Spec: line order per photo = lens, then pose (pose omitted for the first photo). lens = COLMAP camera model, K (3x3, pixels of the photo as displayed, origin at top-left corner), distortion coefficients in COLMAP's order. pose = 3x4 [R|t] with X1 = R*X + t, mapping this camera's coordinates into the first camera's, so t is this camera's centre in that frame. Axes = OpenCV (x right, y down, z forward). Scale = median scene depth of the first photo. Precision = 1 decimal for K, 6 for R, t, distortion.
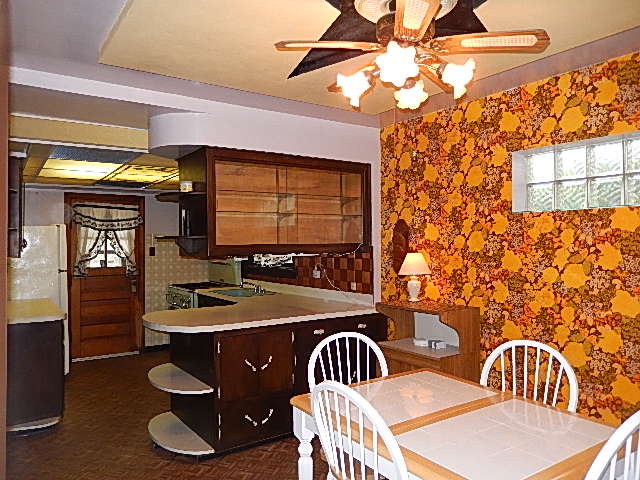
lens RADIAL K [[475.1, 0, 315.9], [0, 475.1, 237.9], [0, 0, 1]] dist [-0.008274, -0.005683]
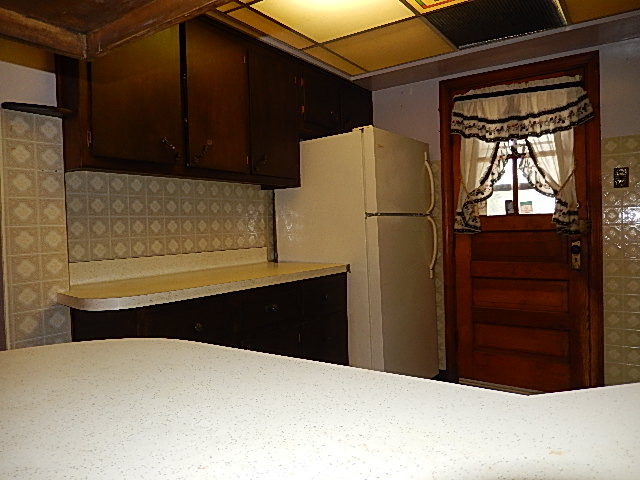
lens RADIAL K [[475.1, 0, 320.0], [0, 475.1, 242.4], [0, 0, 1]] dist [-0.008274, -0.005683]
pose [[0.371894, 0.028629, -0.927834, -0.051695], [0.037106, 0.998267, 0.045675, 0.060766], [0.927533, -0.051414, 0.370187, 0.620113]]
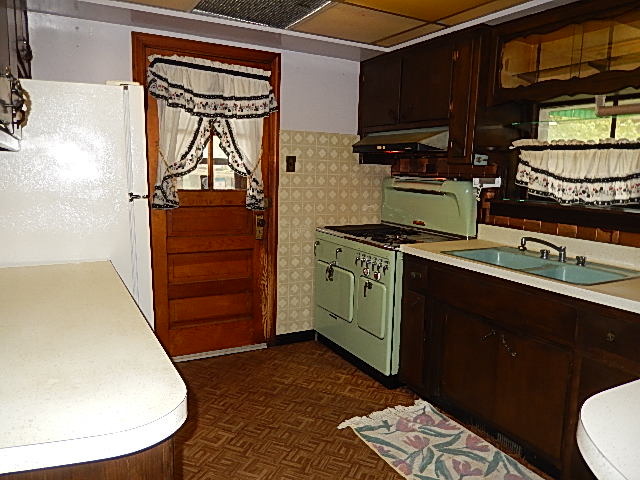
lens RADIAL K [[475.1, 0, 317.3], [0, 475.1, 239.8], [0, 0, 1]] dist [-0.008274, -0.005683]
pose [[0.994040, 0.049536, -0.097110, -0.273047], [-0.033485, 0.986477, 0.160445, 0.027814], [0.103744, -0.156237, 0.982256, 0.490379]]
